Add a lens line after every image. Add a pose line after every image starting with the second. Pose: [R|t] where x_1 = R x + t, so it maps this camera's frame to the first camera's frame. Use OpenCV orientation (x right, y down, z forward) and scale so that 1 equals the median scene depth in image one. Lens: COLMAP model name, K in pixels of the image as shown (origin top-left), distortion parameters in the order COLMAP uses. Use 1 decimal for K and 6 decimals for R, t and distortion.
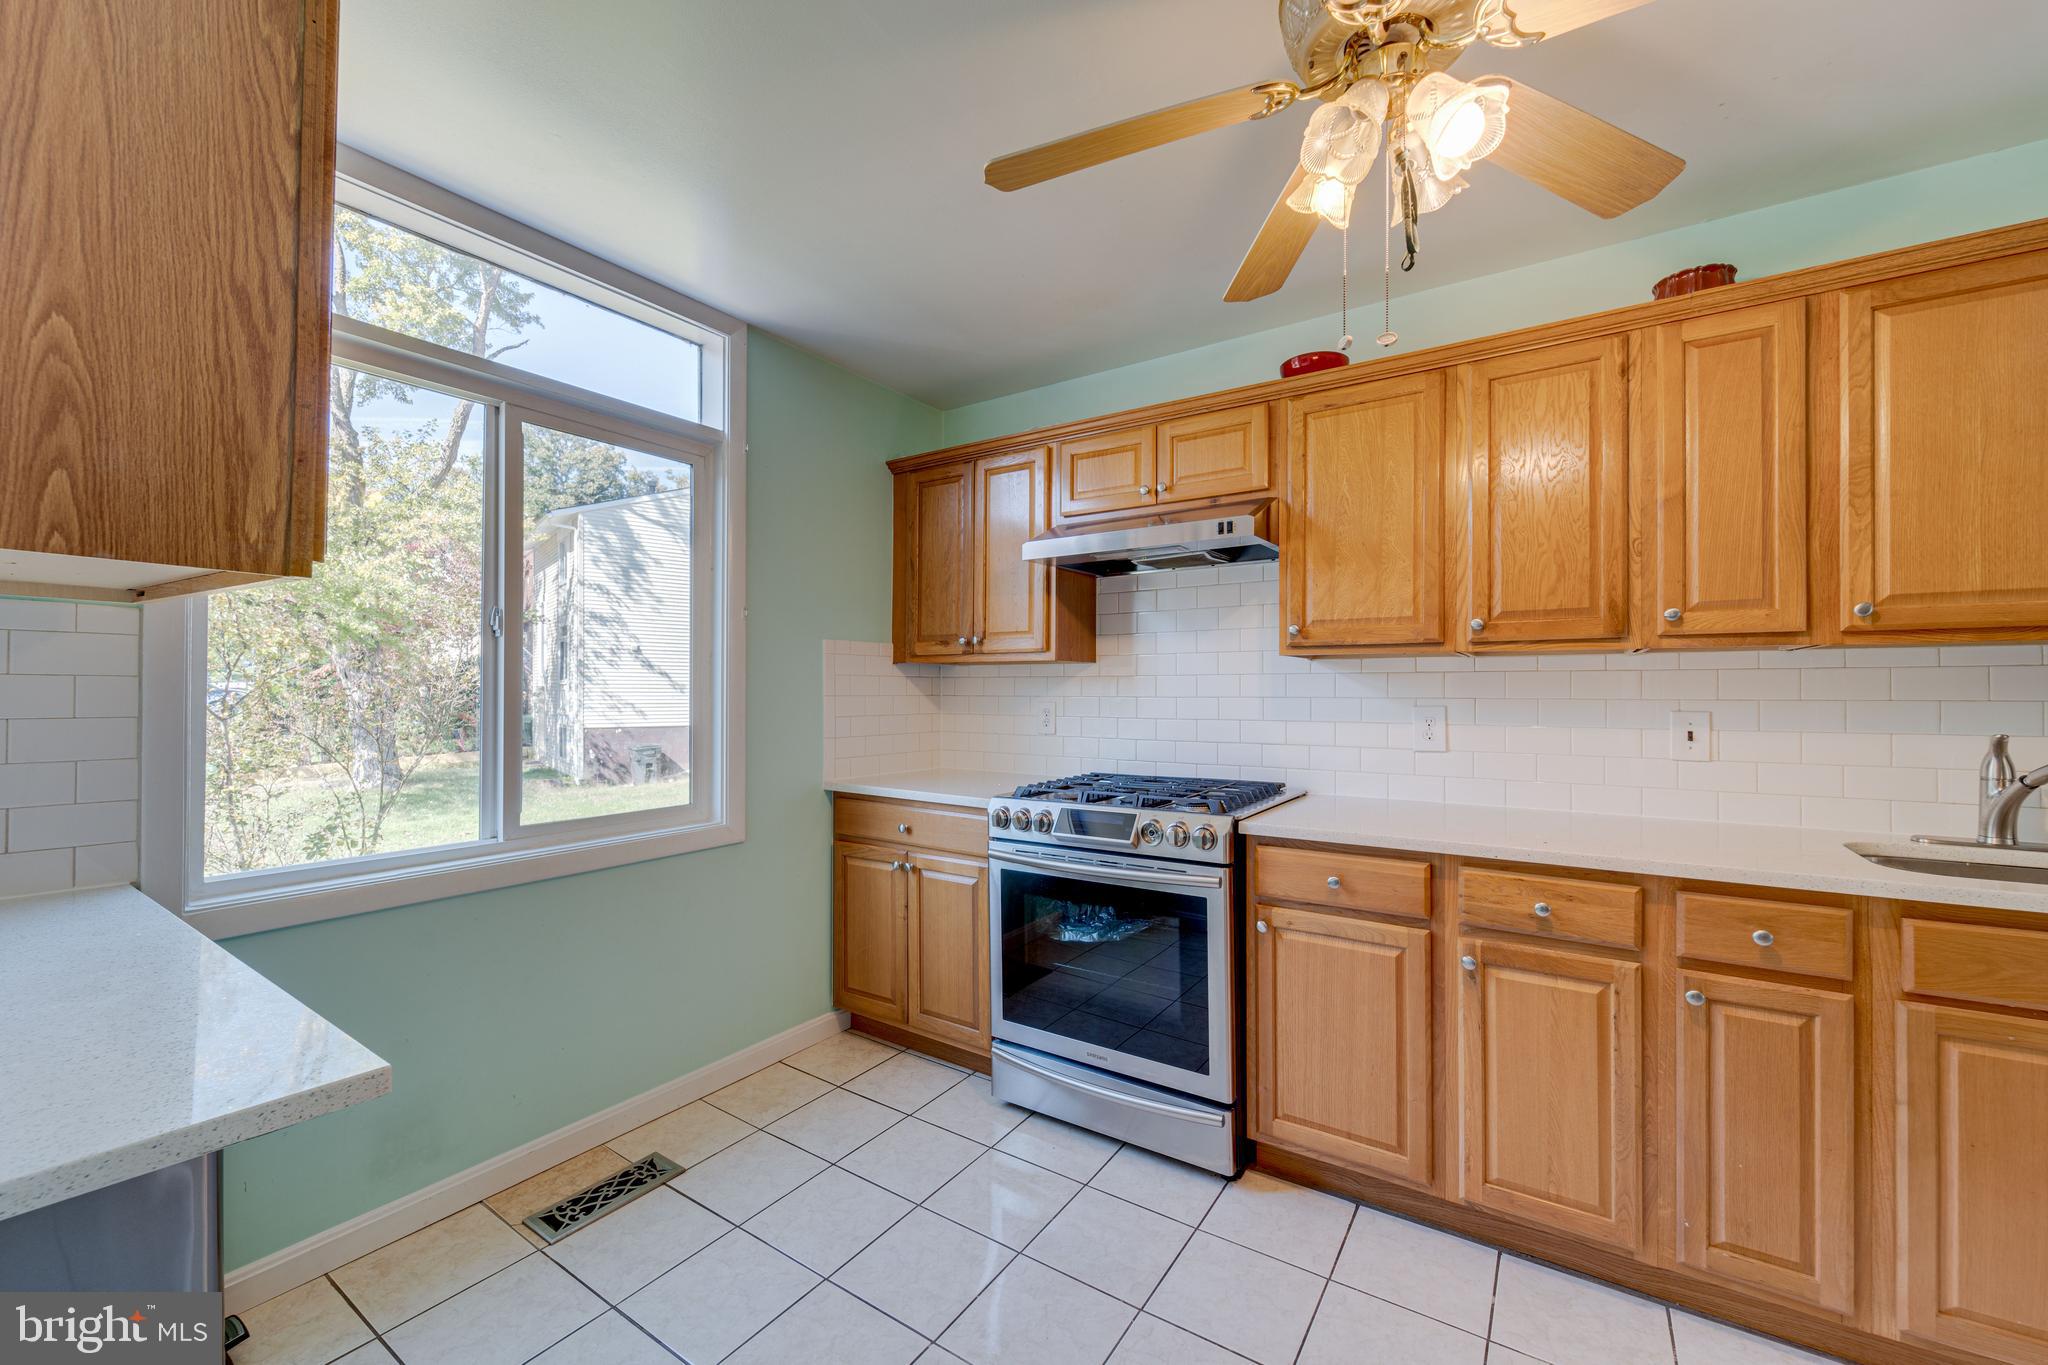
lens RADIAL K [[814.7, 0, 1026.6], [0, 814.7, 683.5], [0, 0, 1]] dist [0.001974, -0.001147]
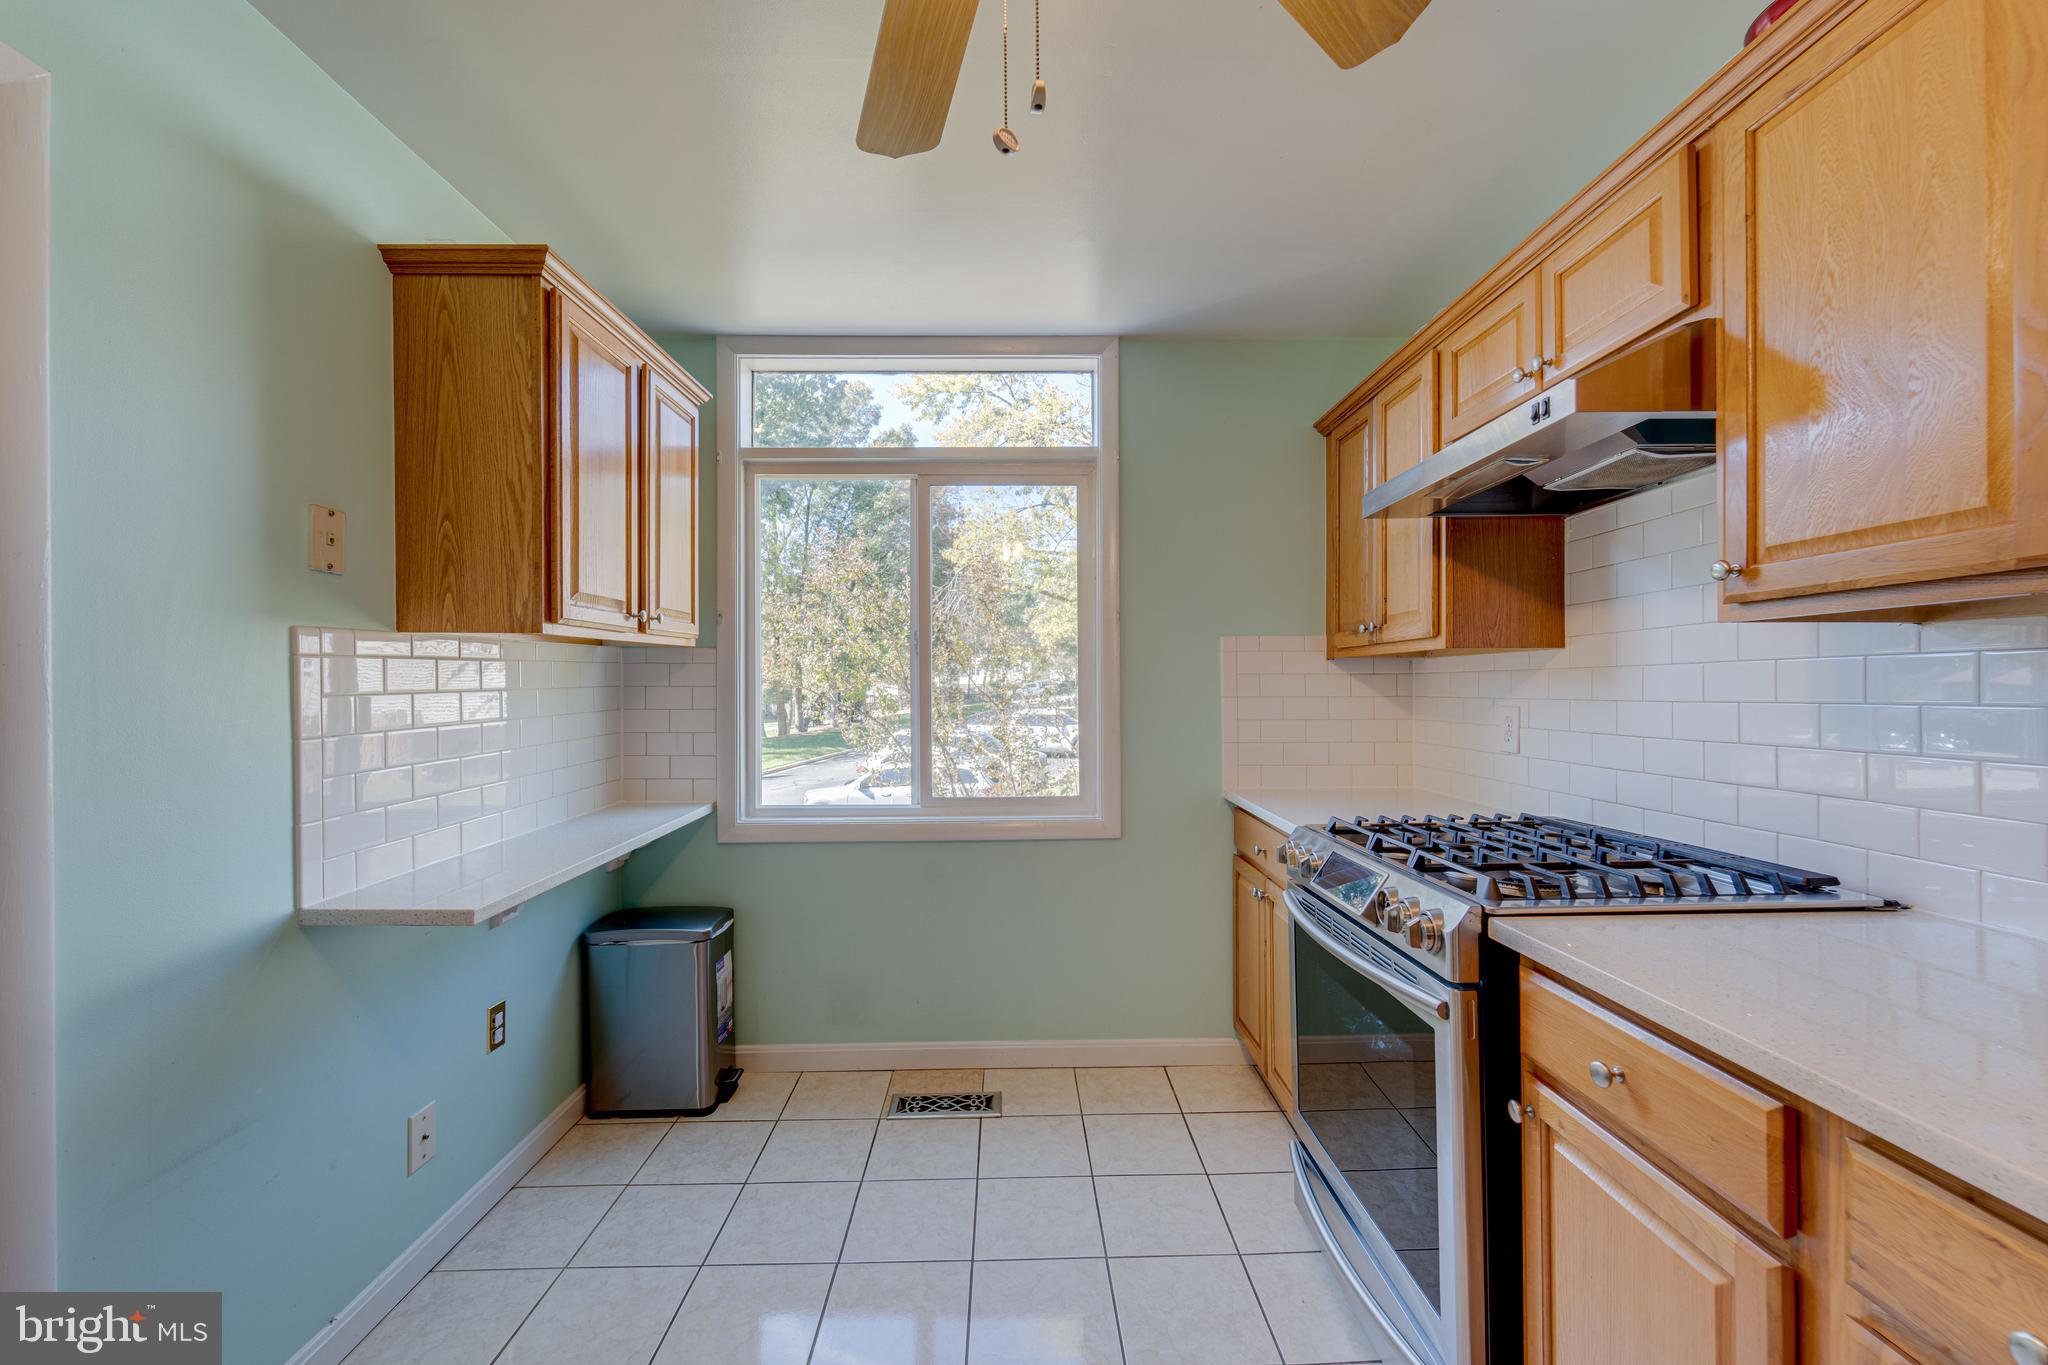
lens RADIAL K [[814.7, 0, 1025.6], [0, 814.7, 685.1], [0, 0, 1]] dist [0.001974, -0.001147]
pose [[0.572755, -0.008727, -0.819680, 0.522683], [0.012470, 0.999920, -0.001932, 0.000219], [0.819632, -0.009115, 0.572818, 0.374809]]
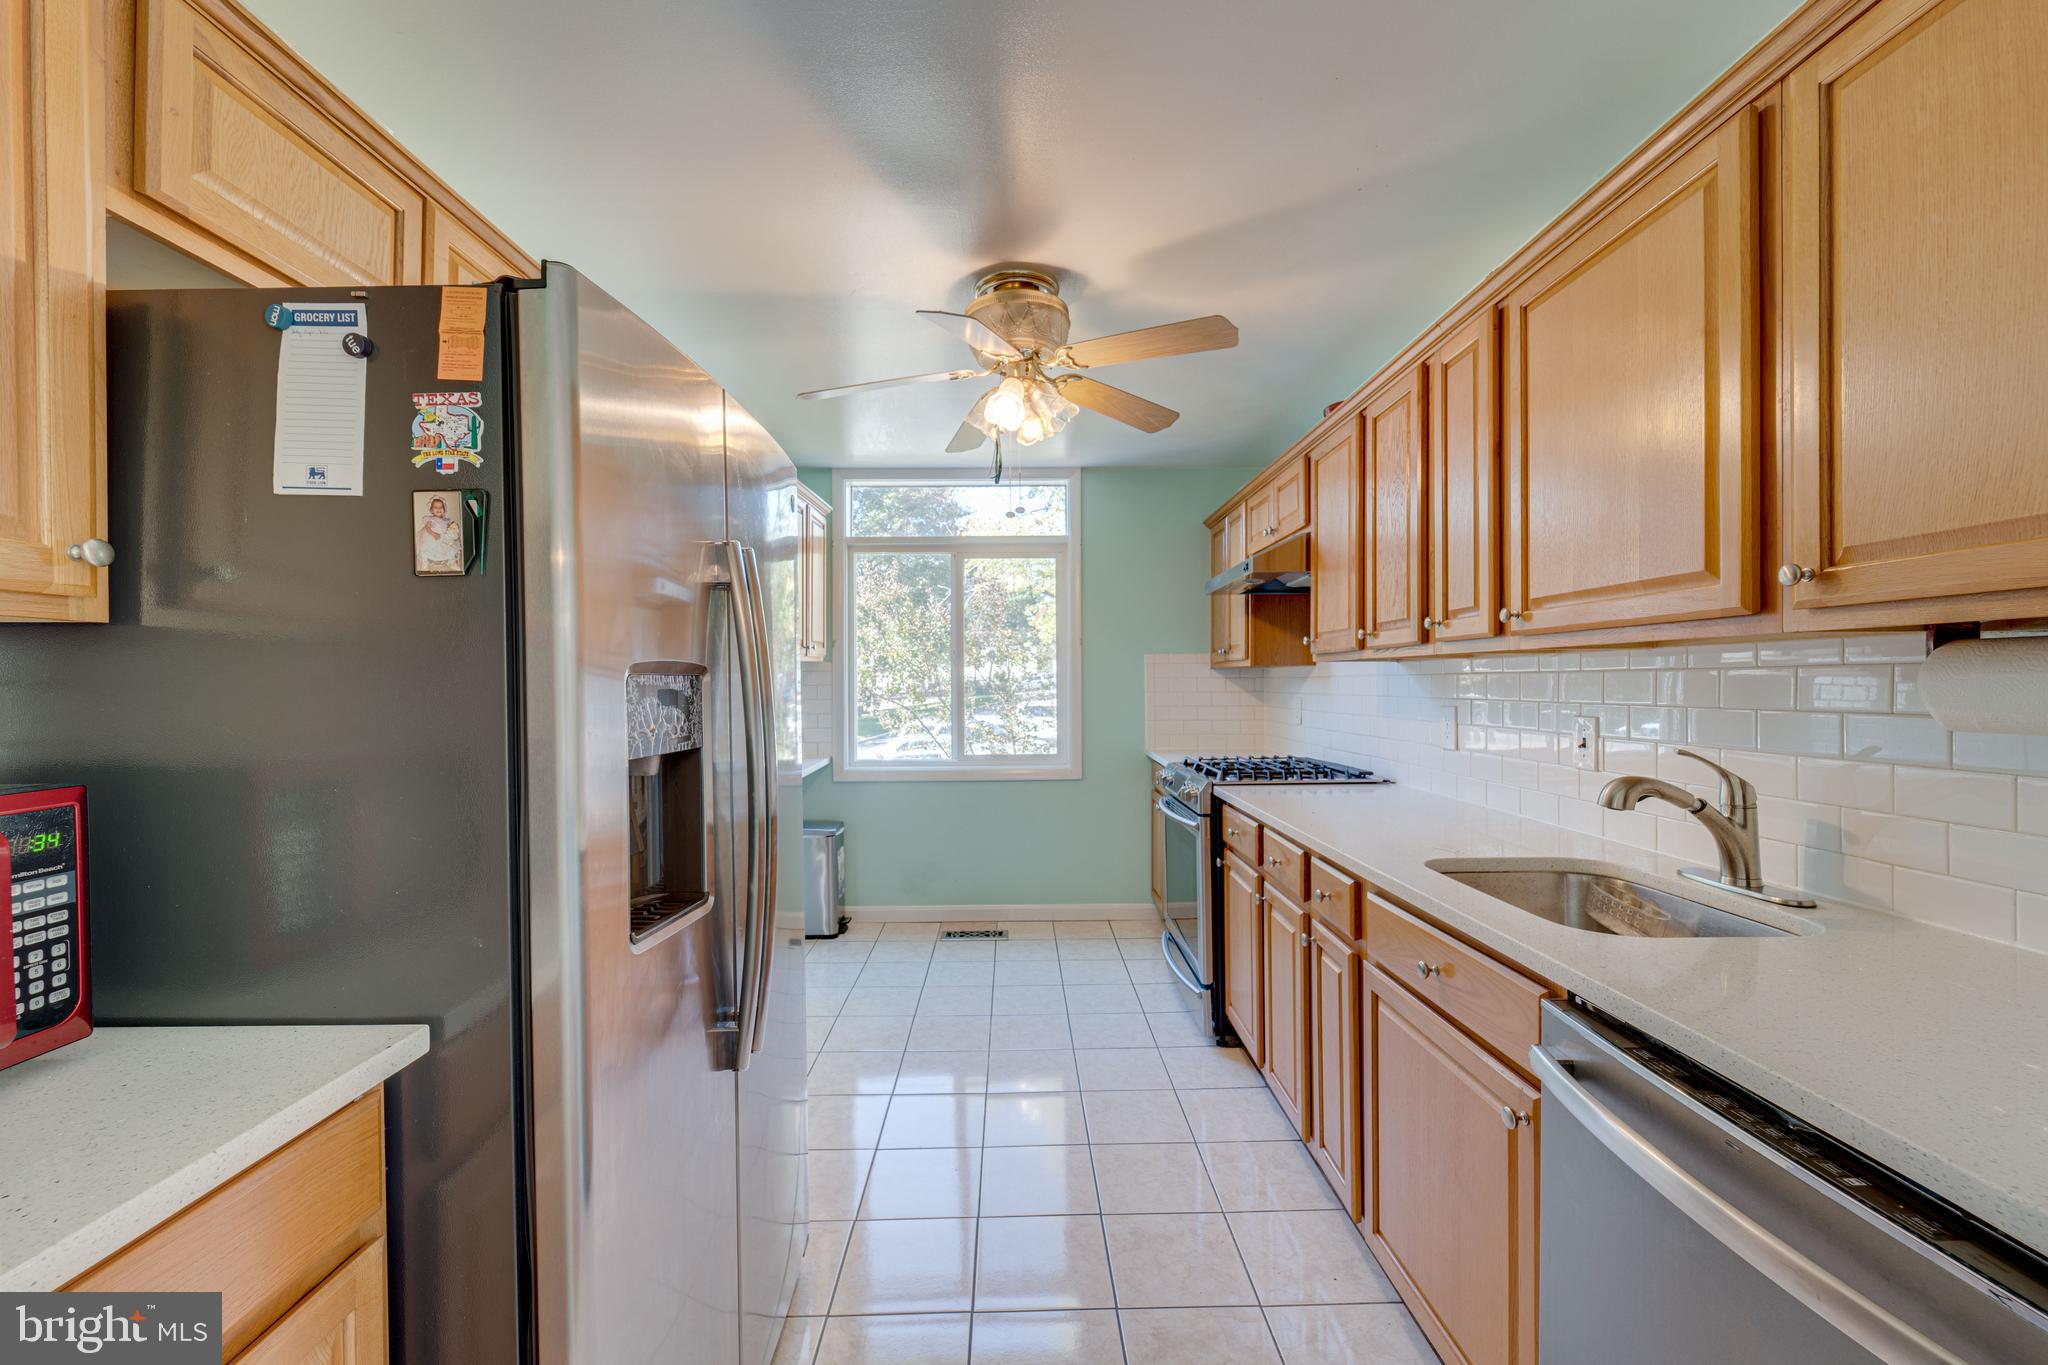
lens RADIAL K [[814.7, 0, 1030.1], [0, 814.7, 688.0], [0, 0, 1]] dist [0.001974, -0.001147]
pose [[0.569680, -0.000577, -0.821866, 1.161987], [0.011082, 0.999914, 0.006979, -0.008243], [0.821792, -0.013084, 0.569638, -0.041534]]
